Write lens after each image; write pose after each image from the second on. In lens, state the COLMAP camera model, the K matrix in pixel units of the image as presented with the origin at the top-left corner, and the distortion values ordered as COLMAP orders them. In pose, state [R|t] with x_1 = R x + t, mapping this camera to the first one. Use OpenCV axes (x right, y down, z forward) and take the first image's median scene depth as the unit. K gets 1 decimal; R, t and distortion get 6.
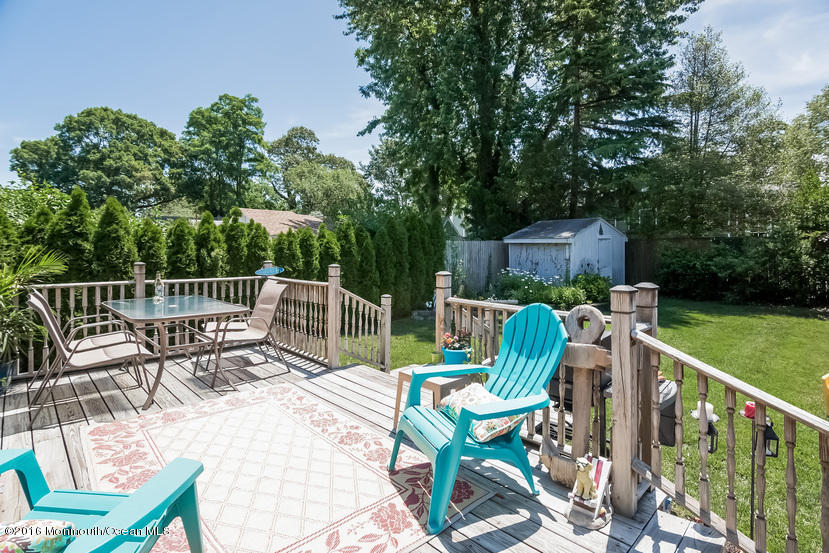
lens RADIAL K [[416.1, 0, 415.3], [0, 416.1, 251.8], [0, 0, 1]] dist [-0.017275, -0.000255]
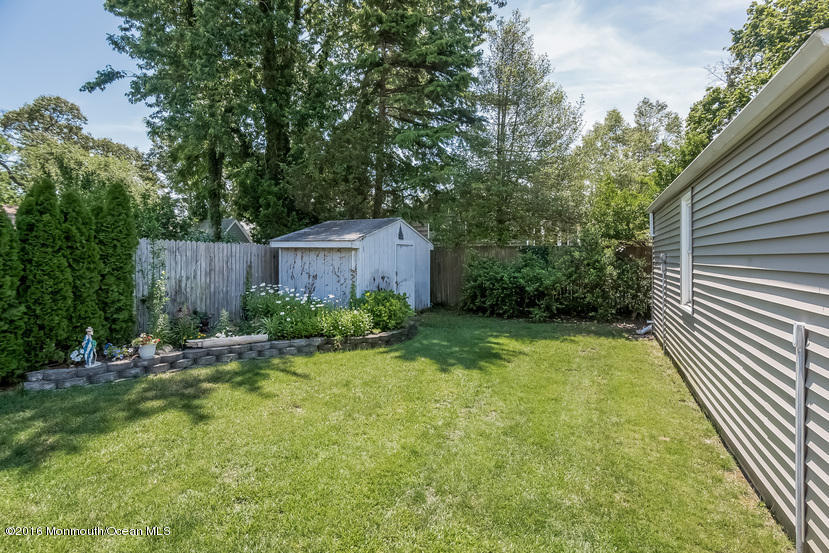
lens RADIAL K [[413.3, 0, 415.6], [0, 413.3, 258.9], [0, 0, 1]] dist [-0.015493, -0.000189]
pose [[0.920503, 0.010835, 0.390585, 0.148557], [-0.005307, 0.999870, -0.015228, 0.006433], [-0.390699, 0.011944, 0.920441, 0.236427]]
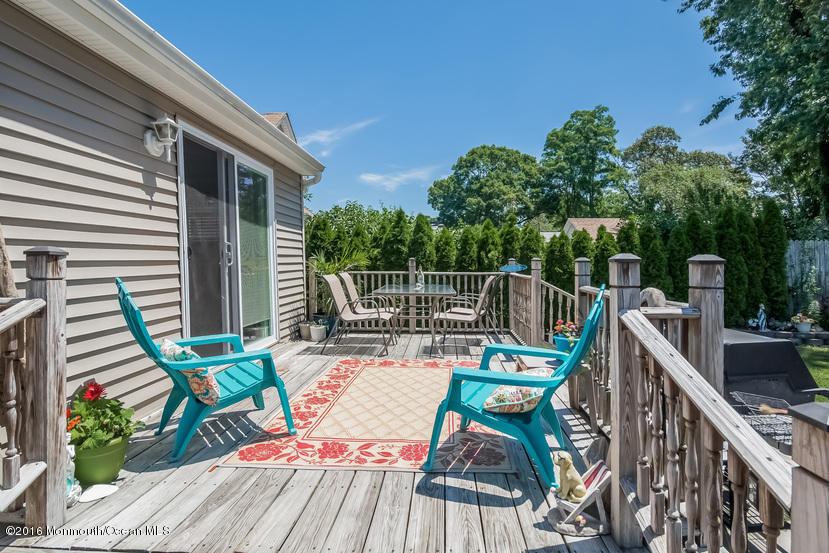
lens RADIAL K [[427.2, 0, 437.0], [0, 427.2, 251.2], [0, 0, 1]] dist [-0.025414, -0.000491]
pose [[0.709825, -0.018661, -0.704131, 0.112130], [-0.004785, 0.999498, -0.031313, 0.014040], [0.704362, 0.025595, 0.709380, 0.020479]]
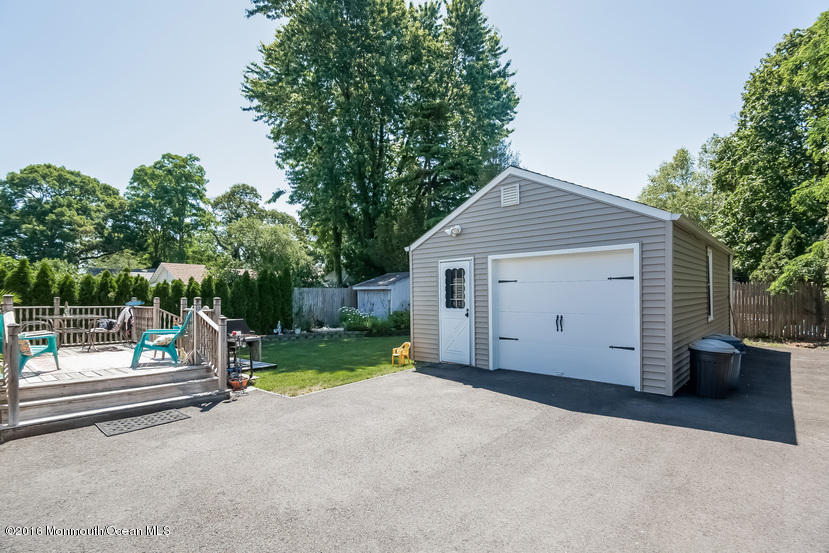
lens RADIAL K [[413.9, 0, 415.2], [0, 413.9, 296.3], [0, 0, 1]] dist [-0.019806, -0.000658]
pose [[0.996219, -0.005523, 0.086707, 0.265701], [0.006687, 0.999891, -0.013140, 0.017451], [-0.086625, 0.013671, 0.996147, -0.332573]]
